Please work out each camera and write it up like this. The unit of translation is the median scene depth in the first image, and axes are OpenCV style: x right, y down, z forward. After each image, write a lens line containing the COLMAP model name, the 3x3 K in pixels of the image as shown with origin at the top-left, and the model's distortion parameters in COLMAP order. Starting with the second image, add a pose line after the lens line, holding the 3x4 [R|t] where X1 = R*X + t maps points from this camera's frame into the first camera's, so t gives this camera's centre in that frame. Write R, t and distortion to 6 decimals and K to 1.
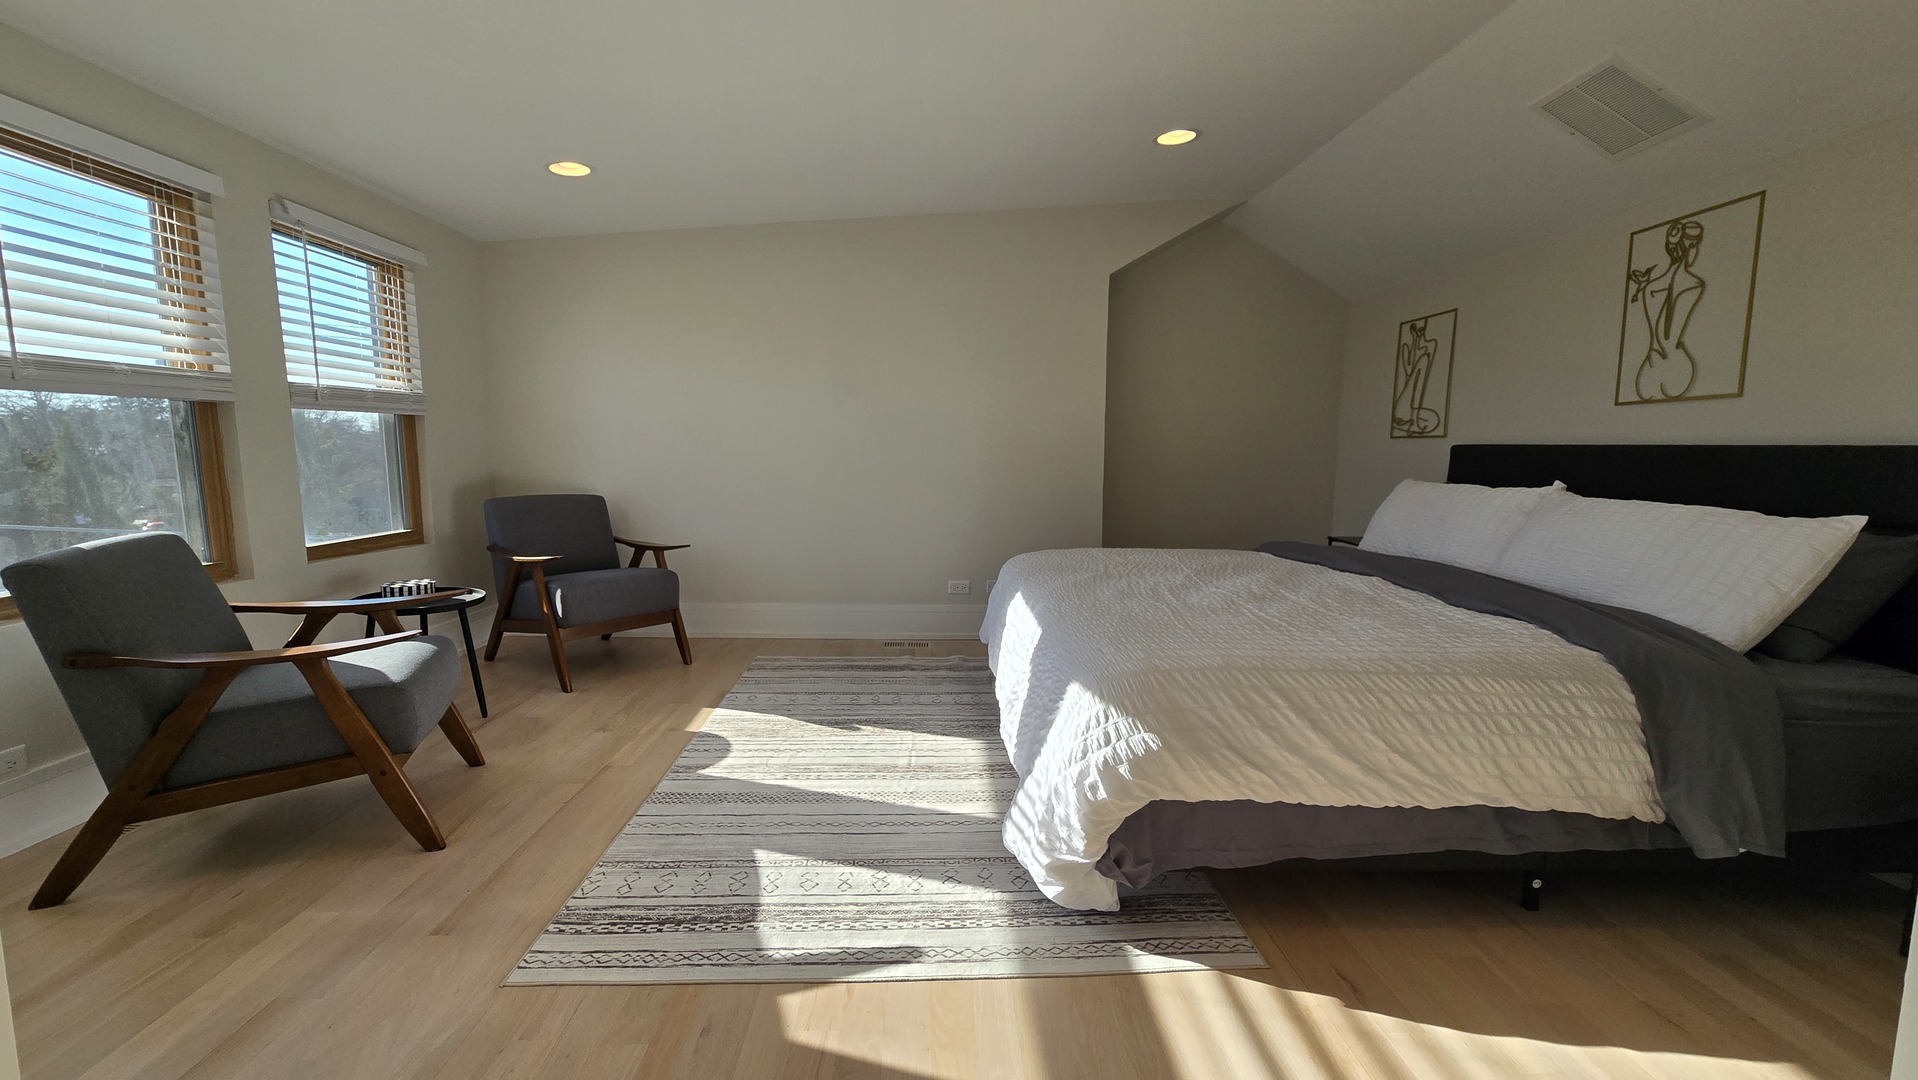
lens RADIAL K [[783.9, 0, 962.8], [0, 783.9, 543.0], [0, 0, 1]] dist [-0.002035, 0.000426]
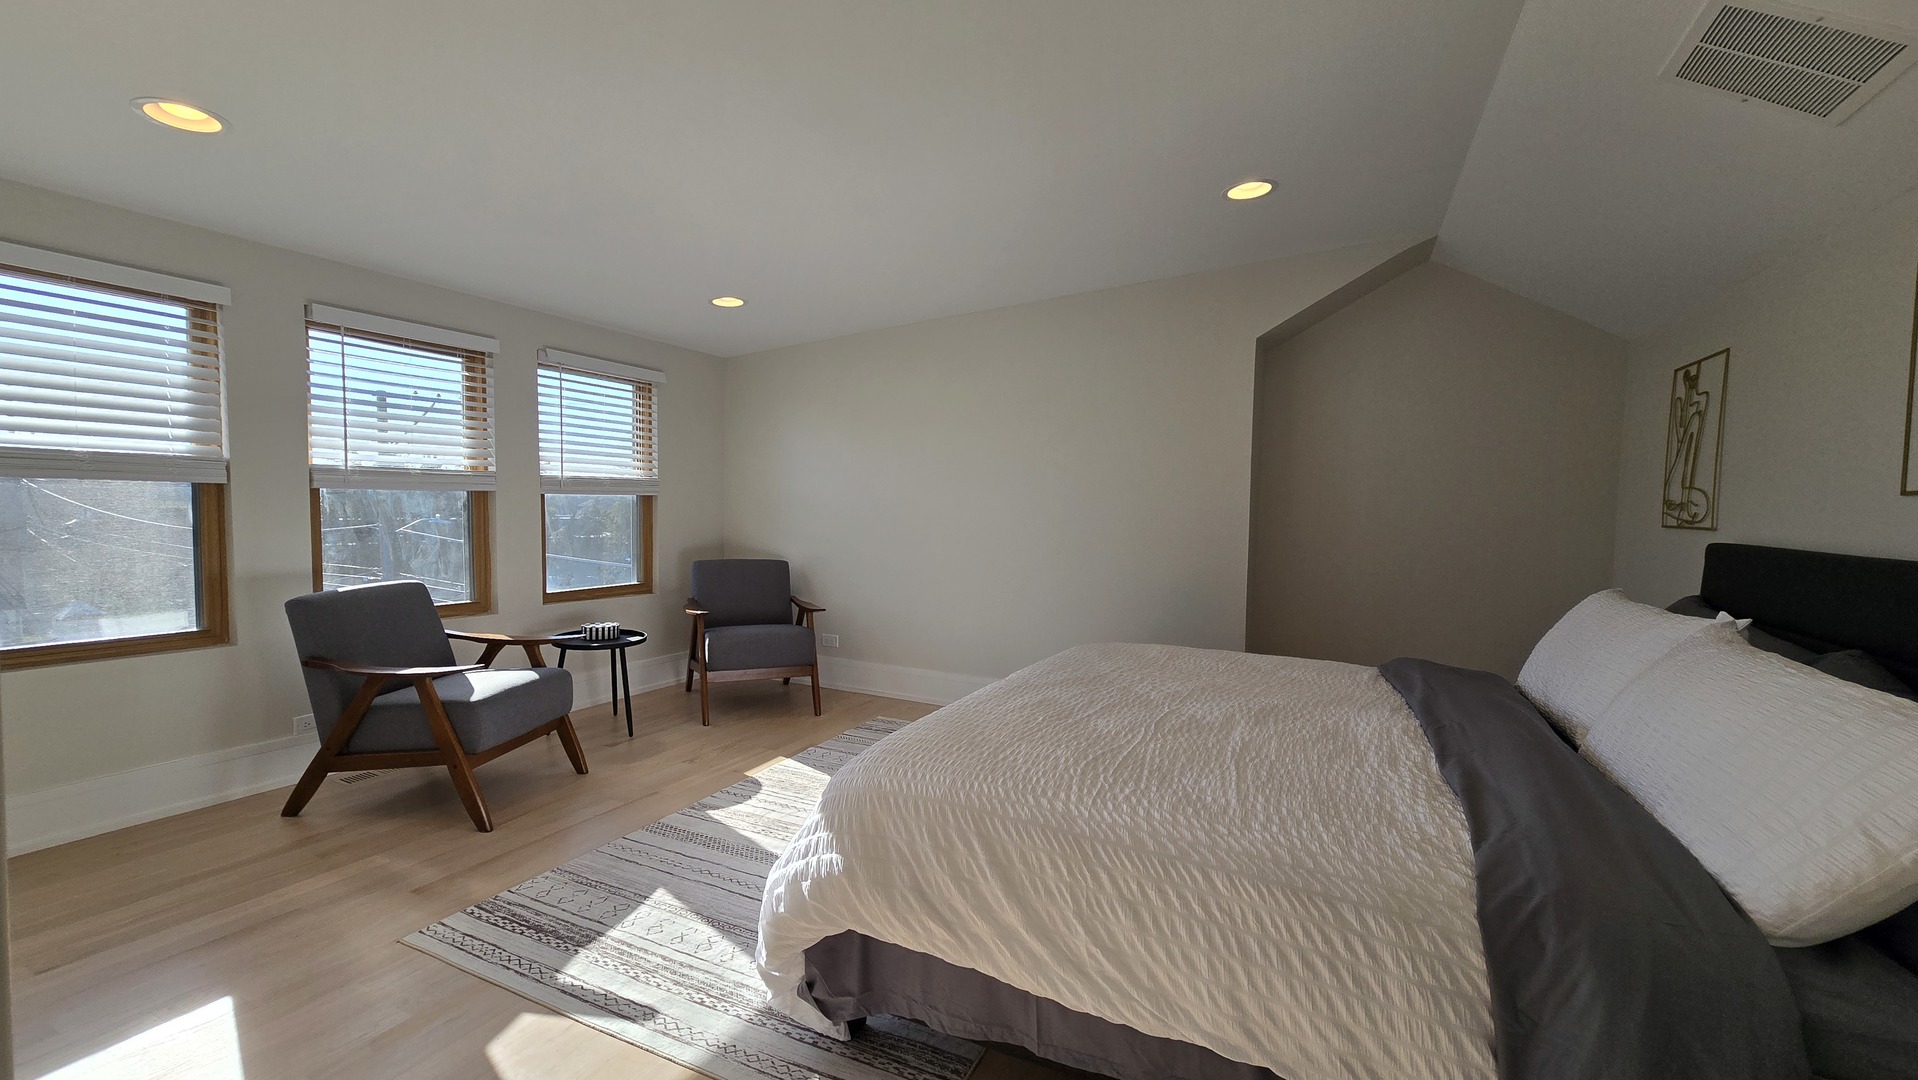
lens RADIAL K [[783.9, 0, 962.8], [0, 783.9, 543.0], [0, 0, 1]] dist [-0.002035, 0.000426]
pose [[0.884608, 0.032294, -0.465215, 0.529012], [-0.067552, 0.995951, -0.059313, -0.058589], [0.461416, 0.083895, 0.883208, 0.128718]]
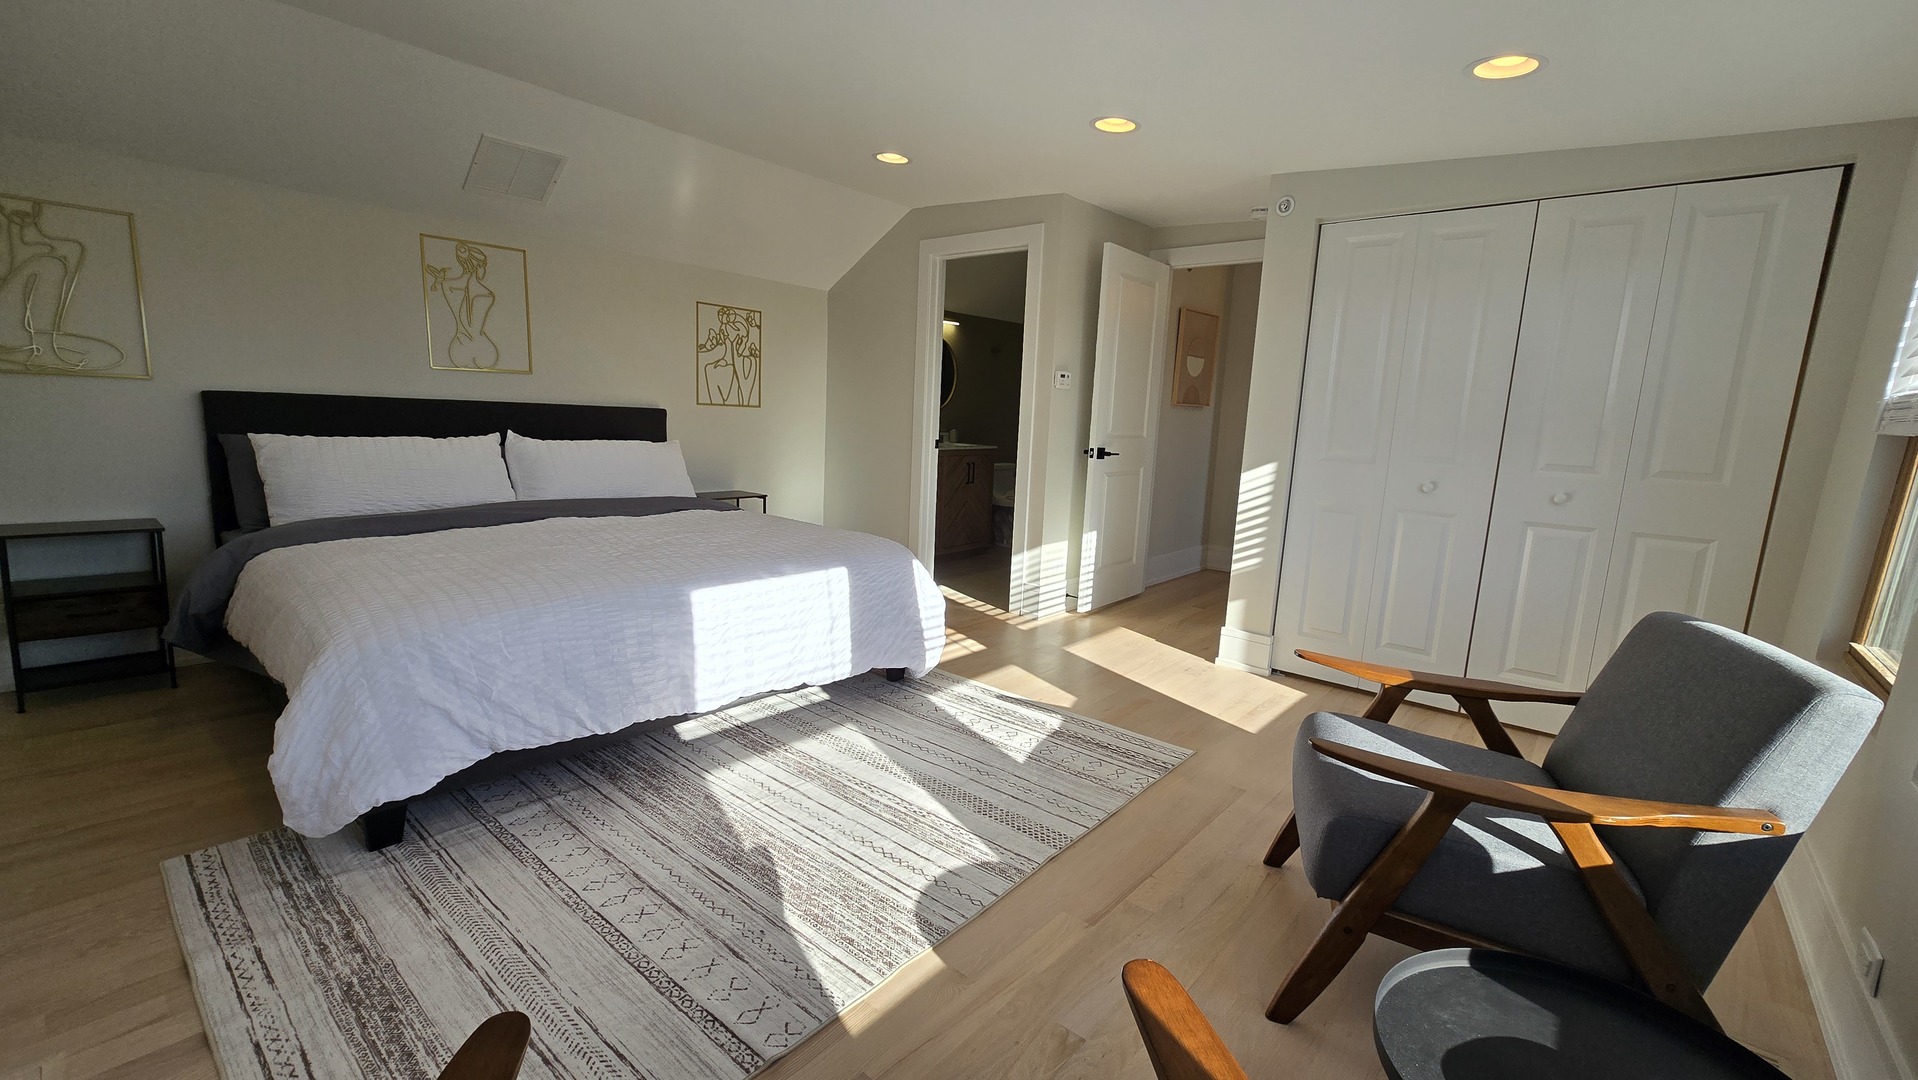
lens RADIAL K [[783.9, 0, 962.8], [0, 783.9, 543.0], [0, 0, 1]] dist [-0.002035, 0.000426]
pose [[-0.733035, -0.151663, 0.663067, -0.808937], [0.030295, 0.966578, 0.254577, -0.225777], [-0.679516, 0.206701, -0.703941, 1.553417]]
